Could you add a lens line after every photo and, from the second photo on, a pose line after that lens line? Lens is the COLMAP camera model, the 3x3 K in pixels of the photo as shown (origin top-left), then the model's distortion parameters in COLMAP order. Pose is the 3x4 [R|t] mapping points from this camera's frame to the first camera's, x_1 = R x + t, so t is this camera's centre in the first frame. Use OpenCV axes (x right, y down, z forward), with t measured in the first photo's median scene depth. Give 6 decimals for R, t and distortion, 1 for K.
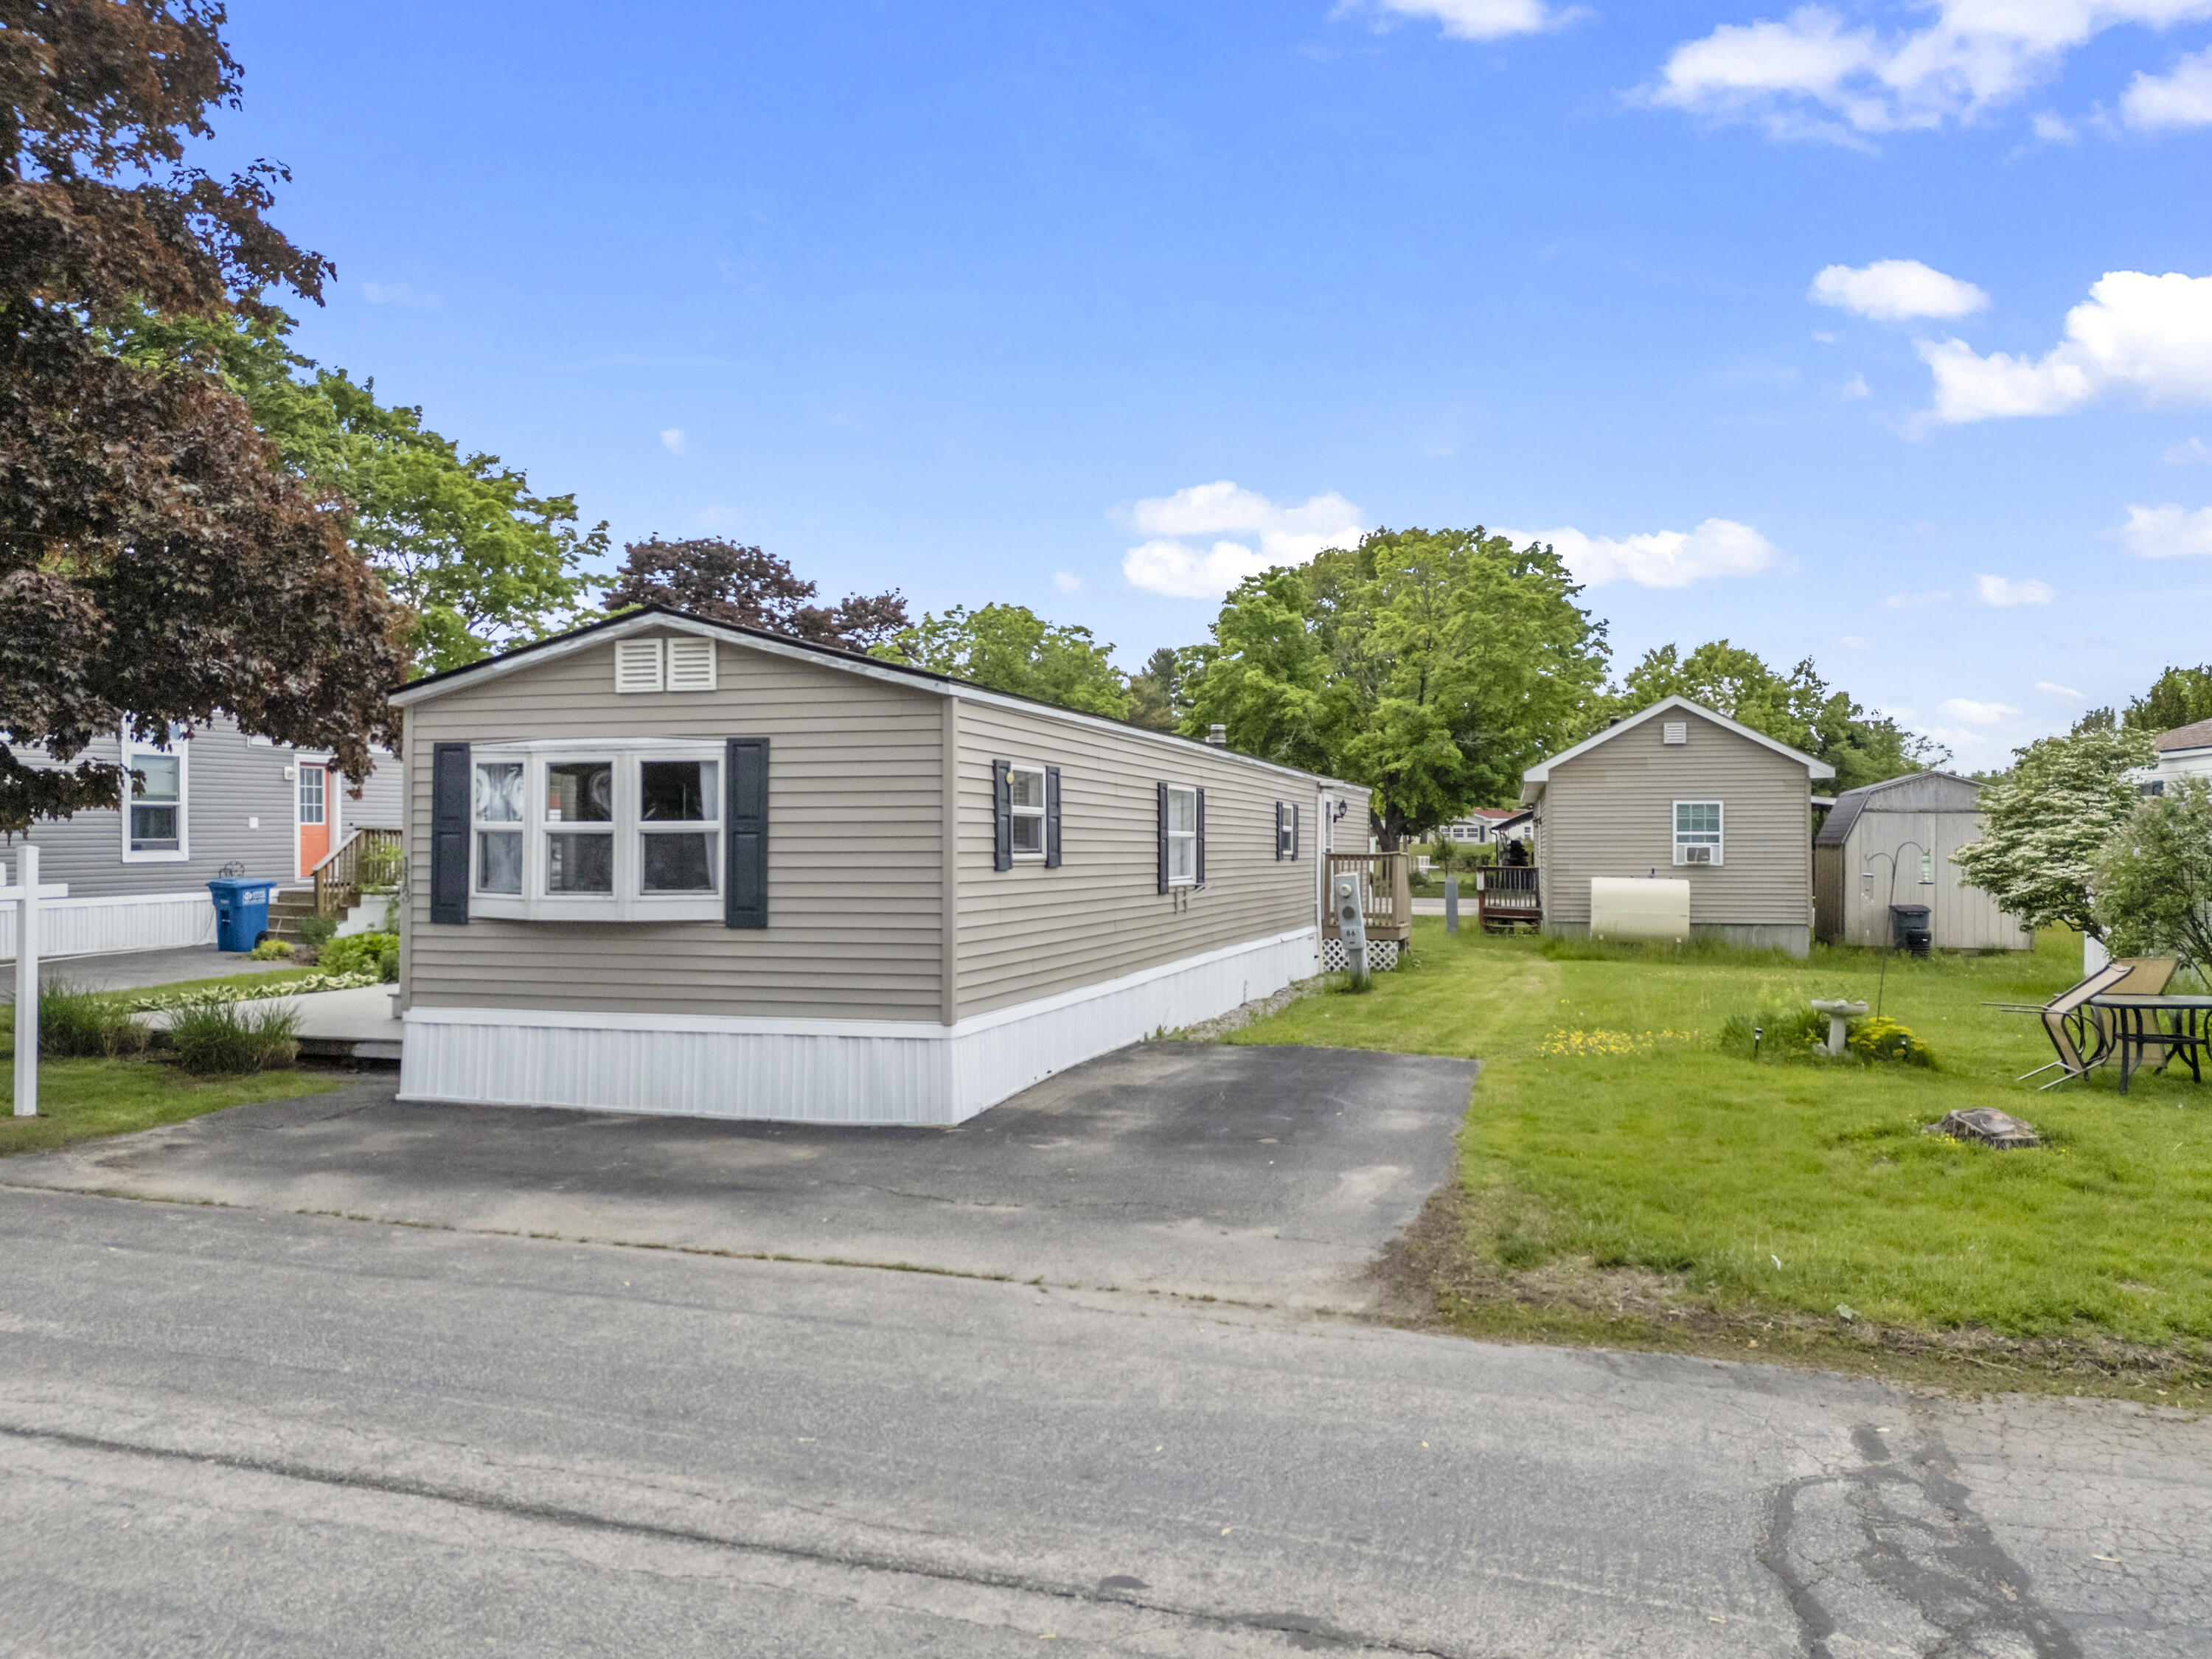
lens RADIAL K [[1637.7, 0, 1106.0], [0, 1637.7, 829.5], [0, 0, 1]] dist [0.088878, -0.103851]
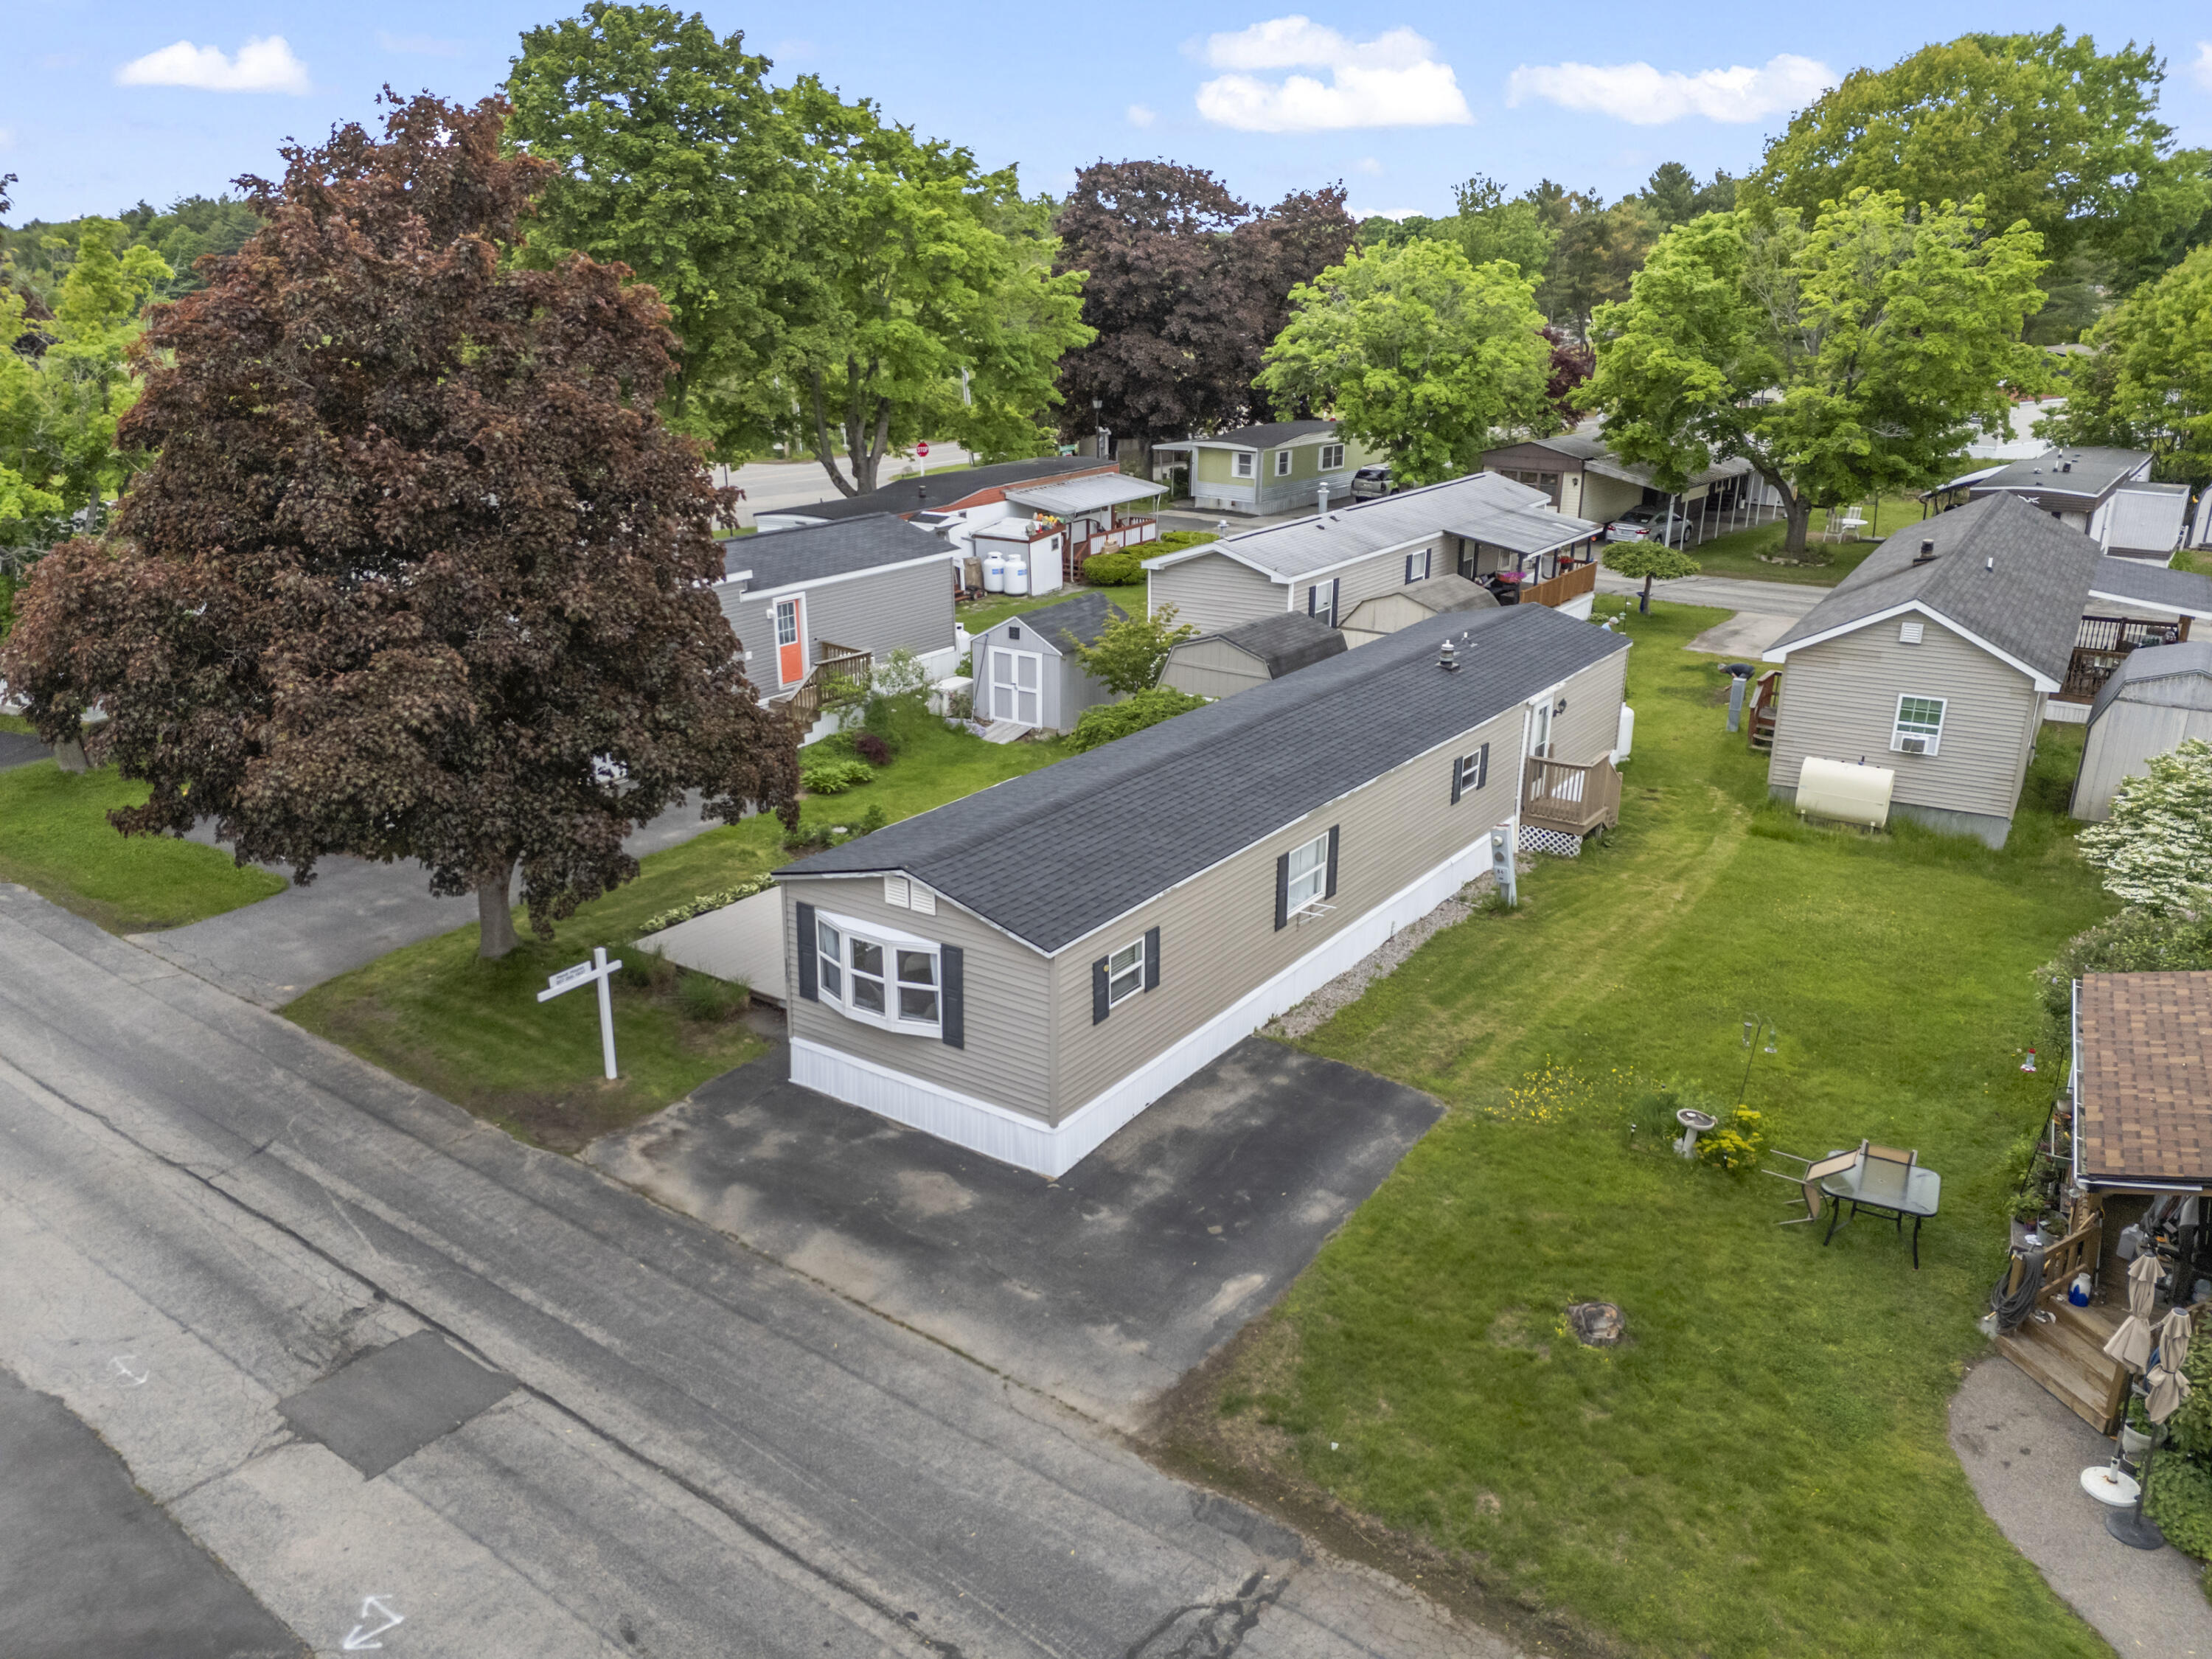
lens RADIAL K [[1652.0, 0, 1106.0], [0, 1652.0, 829.5], [0, 0, 1]] dist [0.149593, -0.256740]
pose [[0.953160, 0.105862, -0.283336, 0.411299], [-0.004619, 0.941736, 0.336322, -0.748259], [0.302431, -0.319260, 0.898114, -0.468304]]
